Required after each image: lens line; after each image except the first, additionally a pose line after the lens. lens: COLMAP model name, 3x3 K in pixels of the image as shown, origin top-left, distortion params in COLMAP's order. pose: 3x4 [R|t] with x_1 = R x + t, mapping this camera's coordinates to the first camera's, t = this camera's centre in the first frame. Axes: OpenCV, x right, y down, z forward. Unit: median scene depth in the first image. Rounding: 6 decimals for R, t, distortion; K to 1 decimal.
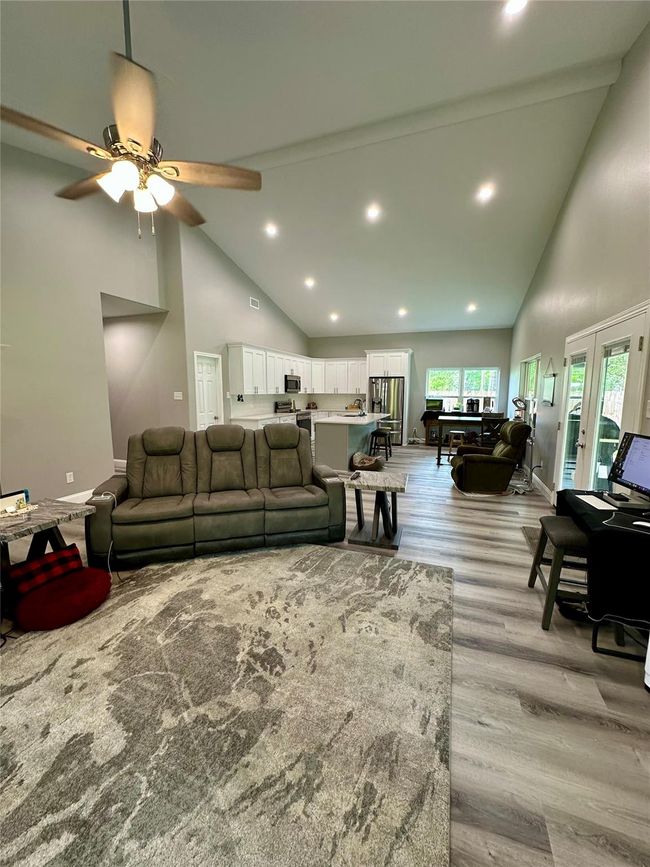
lens RADIAL K [[345.1, 0, 325.0], [0, 345.1, 433.5], [0, 0, 1]] dist [-0.001104, 0.000550]
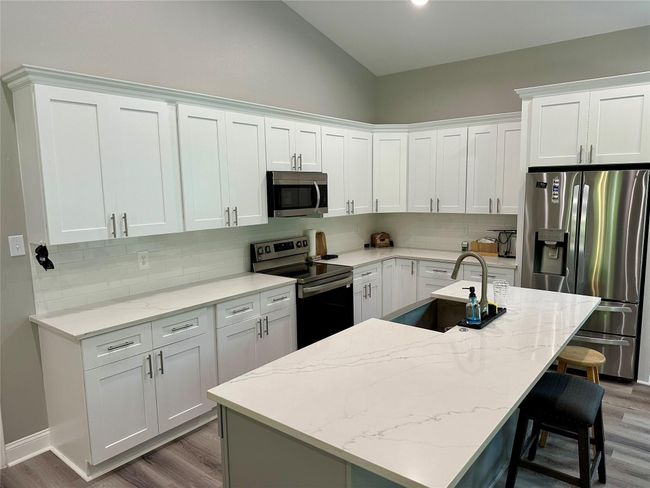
lens RADIAL K [[456.9, 0, 325.0], [0, 456.9, 244.0], [0, 0, 1]] dist [0.003547, 0.000453]
pose [[0.949446, 0.022042, -0.313157, 0.081248], [-0.020085, 0.999753, 0.009476, -0.090173], [0.313288, -0.002707, 0.949654, 0.515062]]
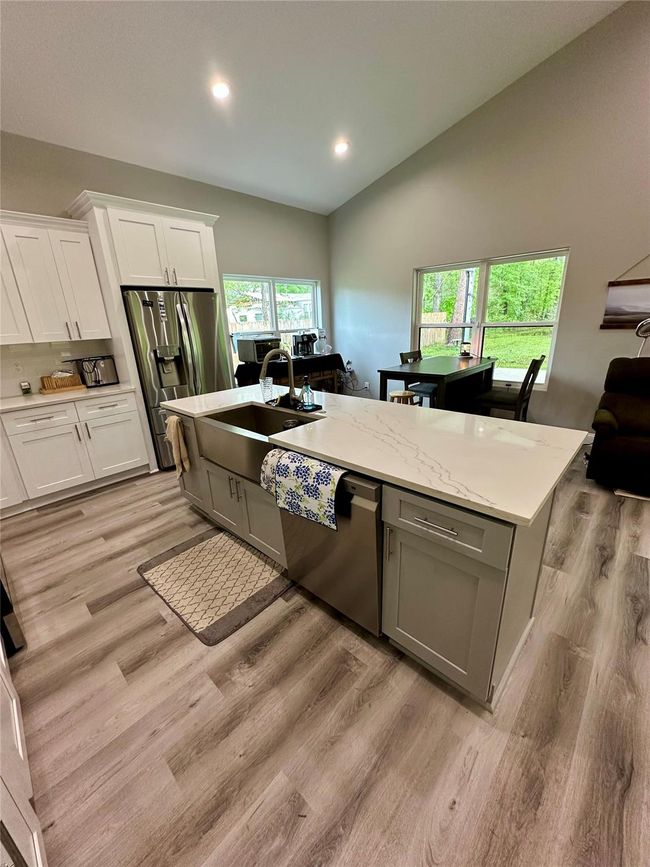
lens RADIAL K [[345.1, 0, 325.0], [0, 345.1, 433.5], [0, 0, 1]] dist [-0.001104, 0.000550]
pose [[0.391742, -0.307250, 0.867258, -0.126352], [0.153894, 0.951197, 0.267473, -0.088047], [-0.907114, 0.028685, 0.419907, 0.689020]]
